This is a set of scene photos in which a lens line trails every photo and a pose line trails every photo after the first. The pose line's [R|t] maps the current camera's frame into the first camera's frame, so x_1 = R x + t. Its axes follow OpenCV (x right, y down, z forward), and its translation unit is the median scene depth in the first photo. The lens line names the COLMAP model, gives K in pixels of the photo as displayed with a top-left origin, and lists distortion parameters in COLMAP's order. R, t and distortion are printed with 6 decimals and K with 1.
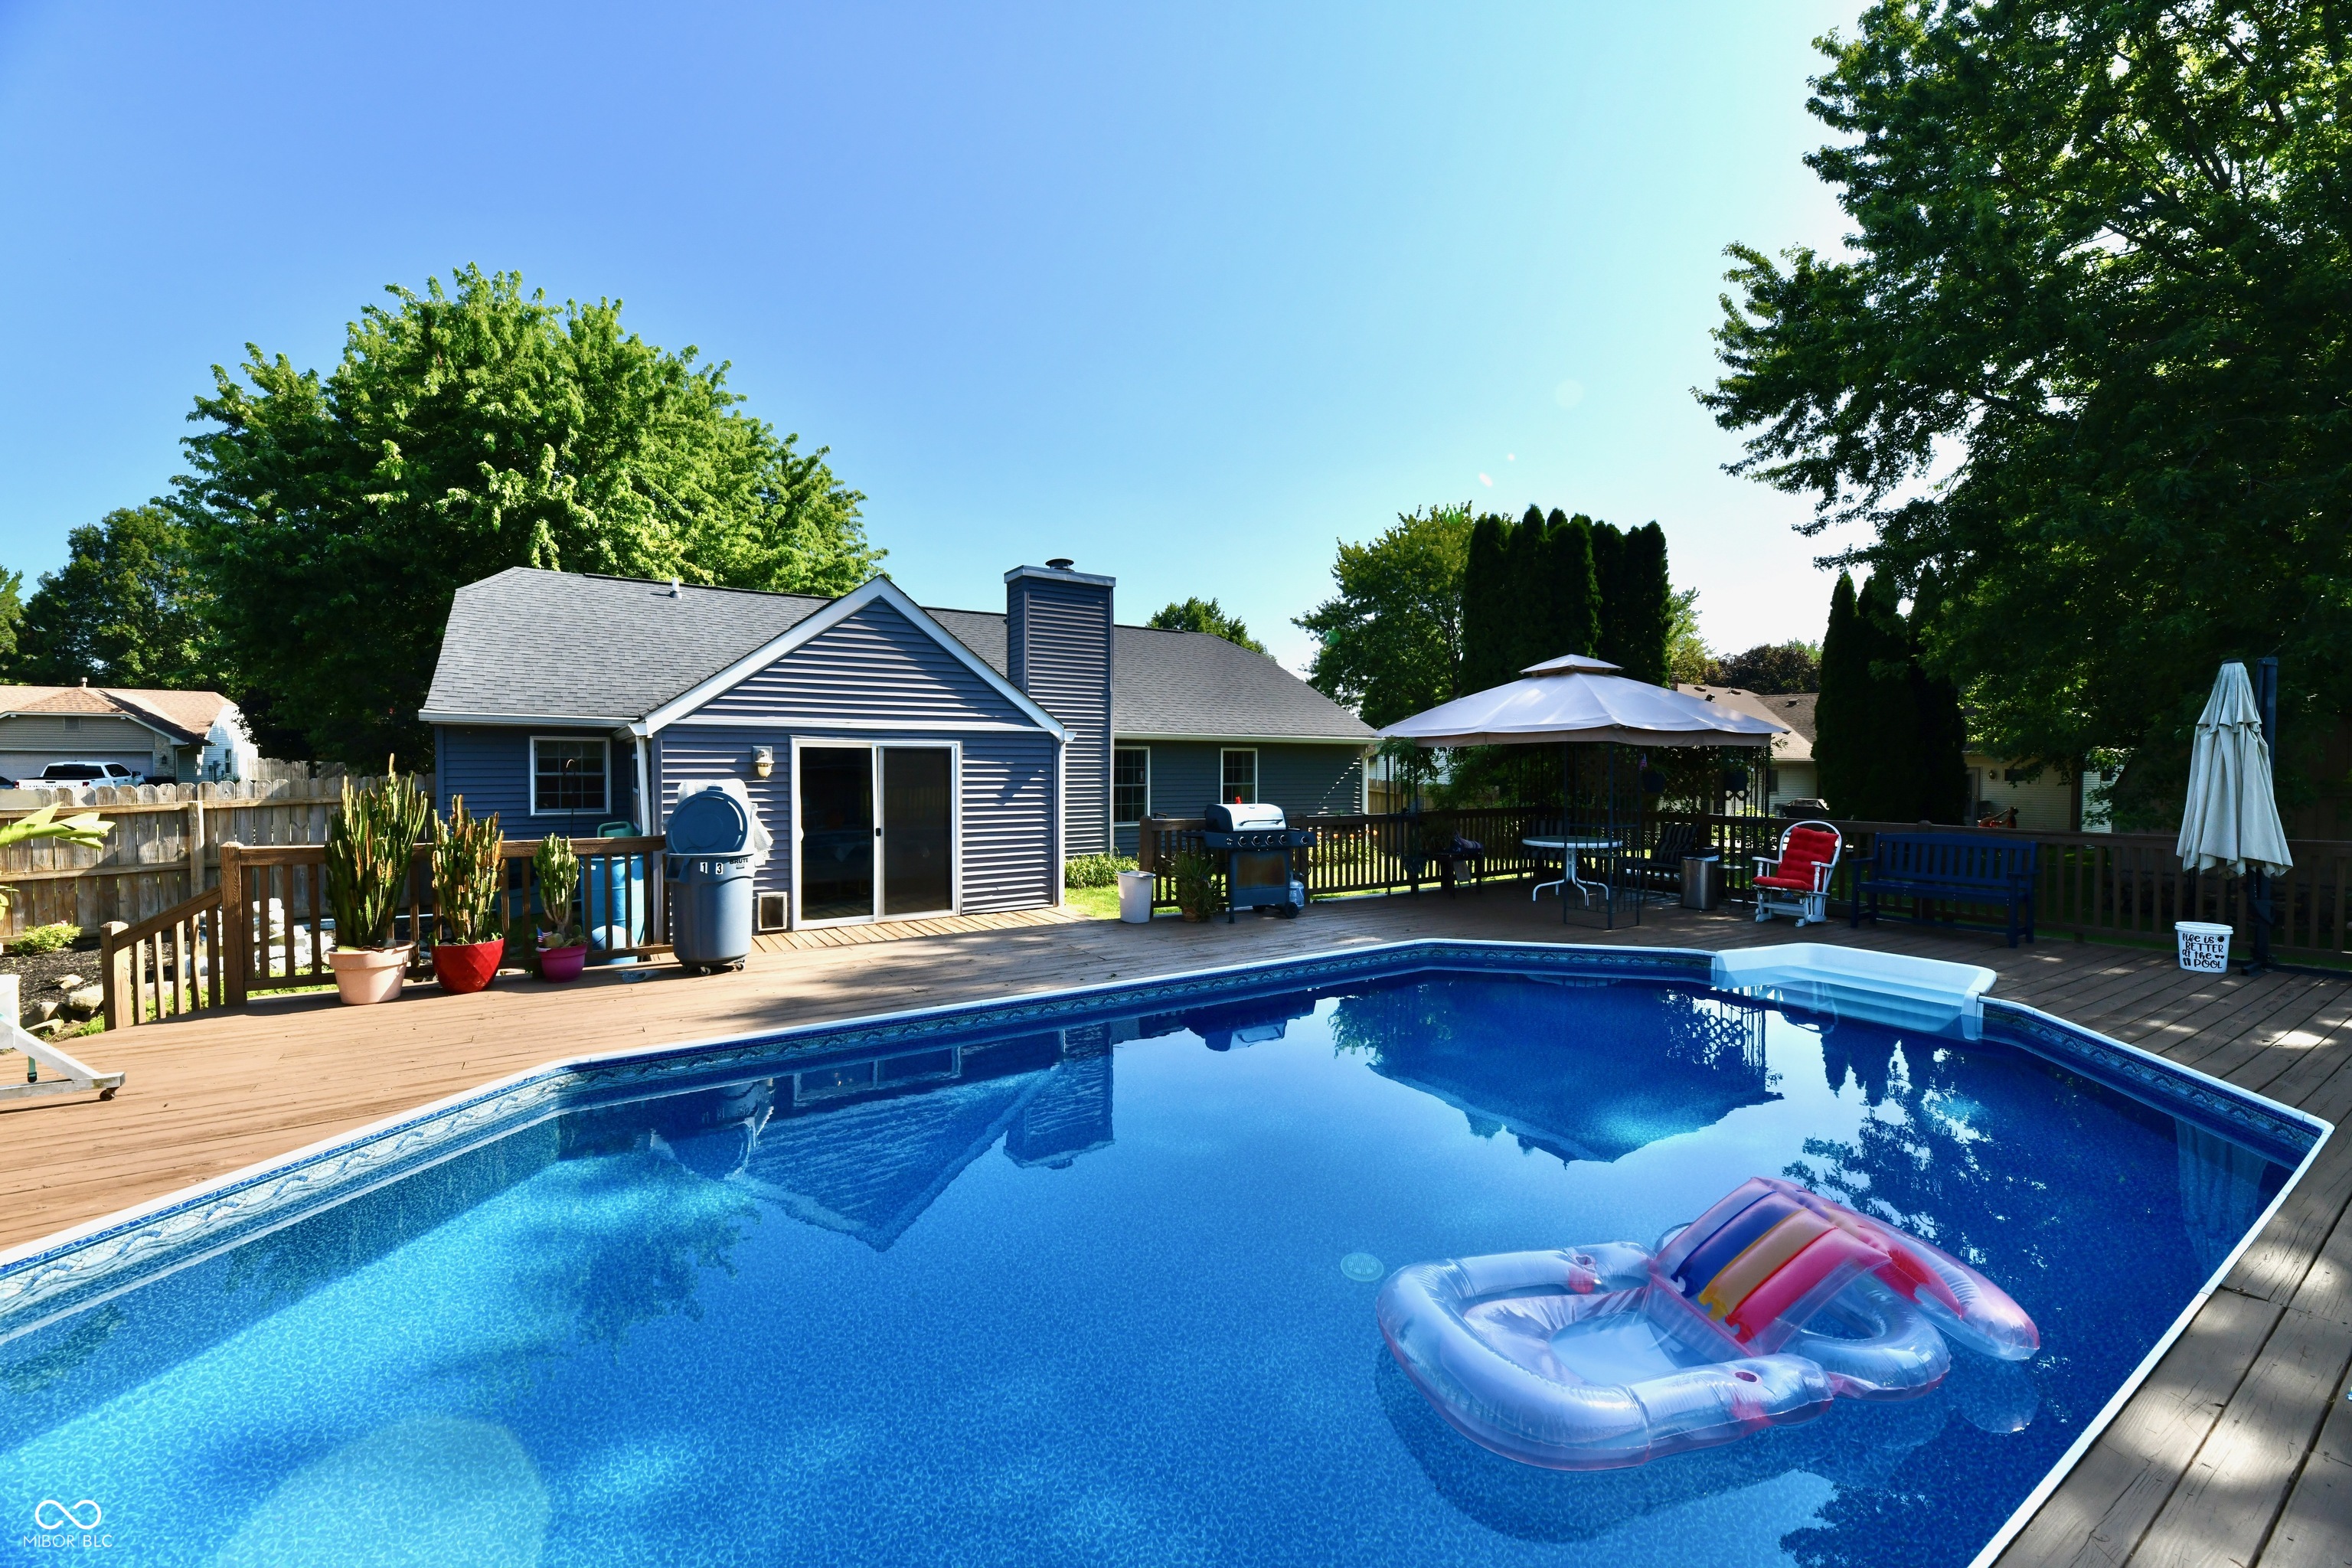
lens RADIAL K [[963.6, 0, 1186.9], [0, 963.6, 759.0], [0, 0, 1]] dist [-0.000160, -0.003506]
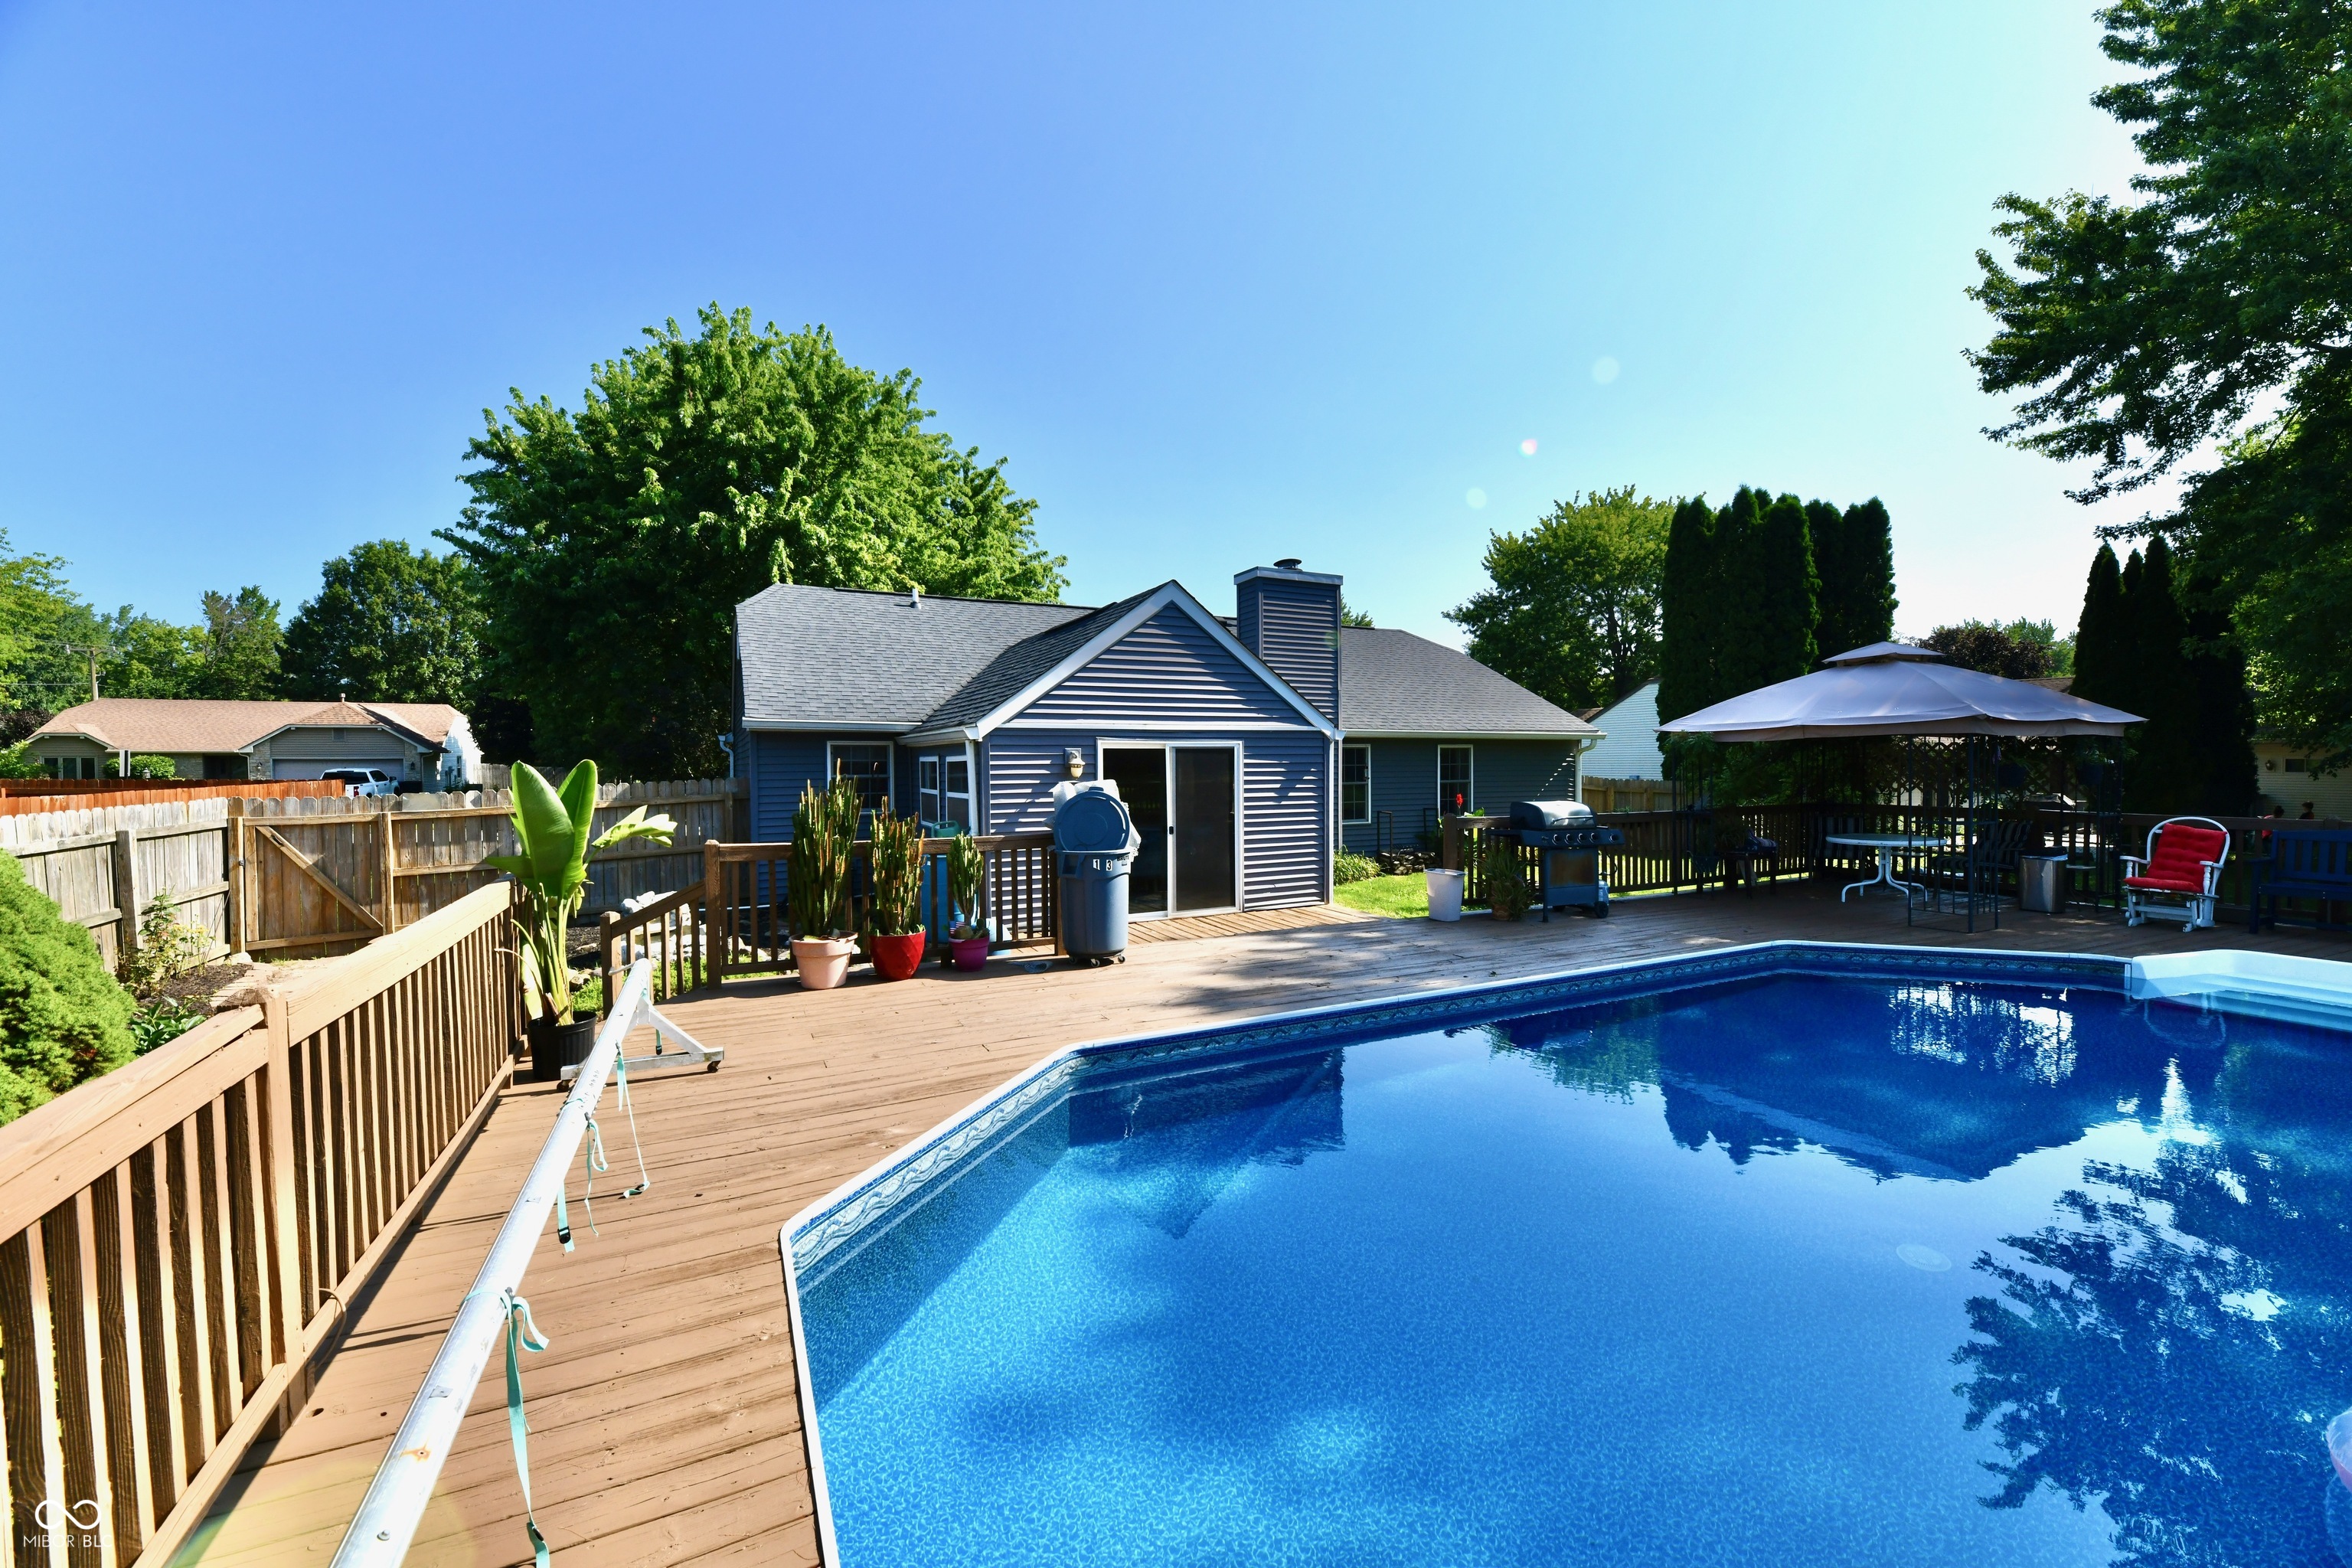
lens RADIAL K [[961.3, 0, 1181.3], [0, 961.3, 762.2], [0, 0, 1]] dist [0.001778, -0.005543]
pose [[0.993074, -0.009004, -0.117143, -0.117523], [0.009651, 0.999941, 0.004963, -0.001209], [0.117092, -0.006059, 0.993103, -0.011817]]
